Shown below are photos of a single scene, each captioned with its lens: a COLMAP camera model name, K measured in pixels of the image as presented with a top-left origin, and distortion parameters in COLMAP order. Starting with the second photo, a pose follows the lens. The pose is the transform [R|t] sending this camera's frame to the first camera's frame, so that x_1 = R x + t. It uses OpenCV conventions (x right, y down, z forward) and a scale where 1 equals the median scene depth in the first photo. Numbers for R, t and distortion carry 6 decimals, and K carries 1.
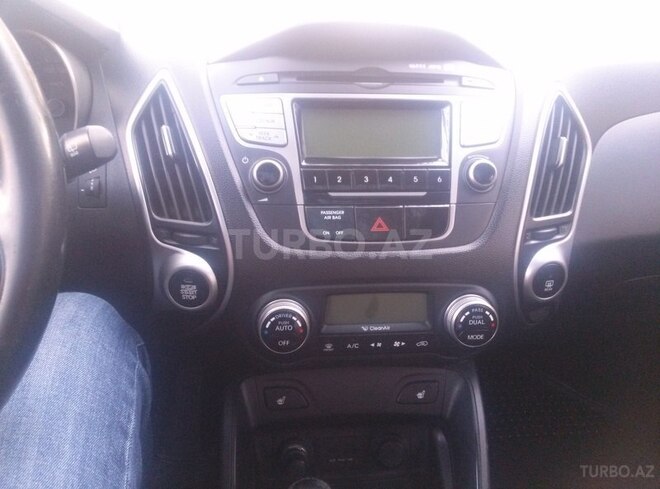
lens RADIAL K [[599.4, 0, 331.8], [0, 599.4, 246.0], [0, 0, 1]] dist [0.053058, 0.000000]
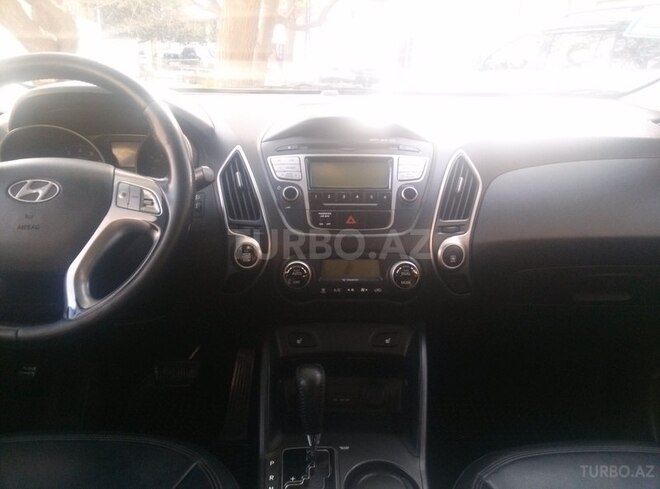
lens RADIAL K [[599.4, 0, 330.3], [0, 599.4, 243.4], [0, 0, 1]] dist [0.053058, 0.000000]
pose [[0.995283, -0.010624, -0.096434, 0.187641], [-0.009763, 0.977973, -0.208505, 0.403173], [0.096525, 0.208463, 0.973255, -0.743014]]
